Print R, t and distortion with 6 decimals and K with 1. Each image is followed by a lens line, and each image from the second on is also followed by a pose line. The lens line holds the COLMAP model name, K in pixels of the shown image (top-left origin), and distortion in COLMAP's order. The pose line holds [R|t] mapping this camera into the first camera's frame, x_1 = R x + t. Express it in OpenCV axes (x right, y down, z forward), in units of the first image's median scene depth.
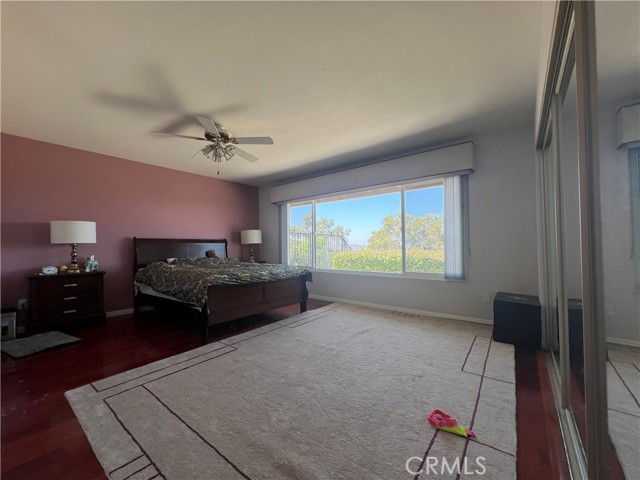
lens RADIAL K [[258.6, 0, 318.4], [0, 258.6, 241.5], [0, 0, 1]] dist [0.004023, 0.000134]
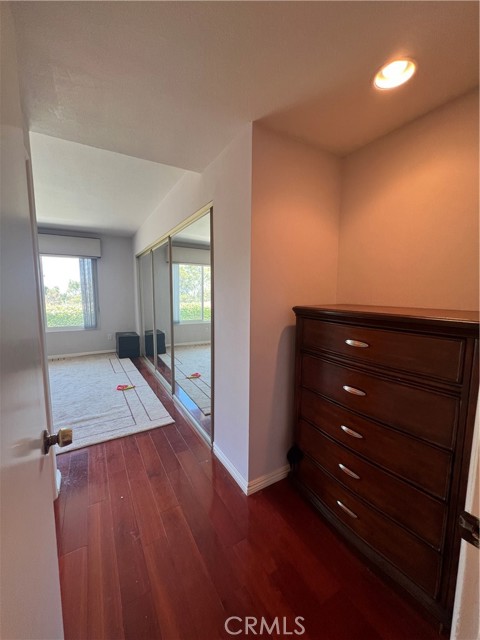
lens RADIAL K [[258.6, 0, 240.1], [0, 258.6, 320.2], [0, 0, 1]] dist [0.004023, 0.000134]
pose [[0.375107, -0.094569, 0.922145, -0.642182], [-0.030532, 0.992982, 0.114254, -0.120114], [-0.926479, -0.071012, 0.369587, -0.433238]]
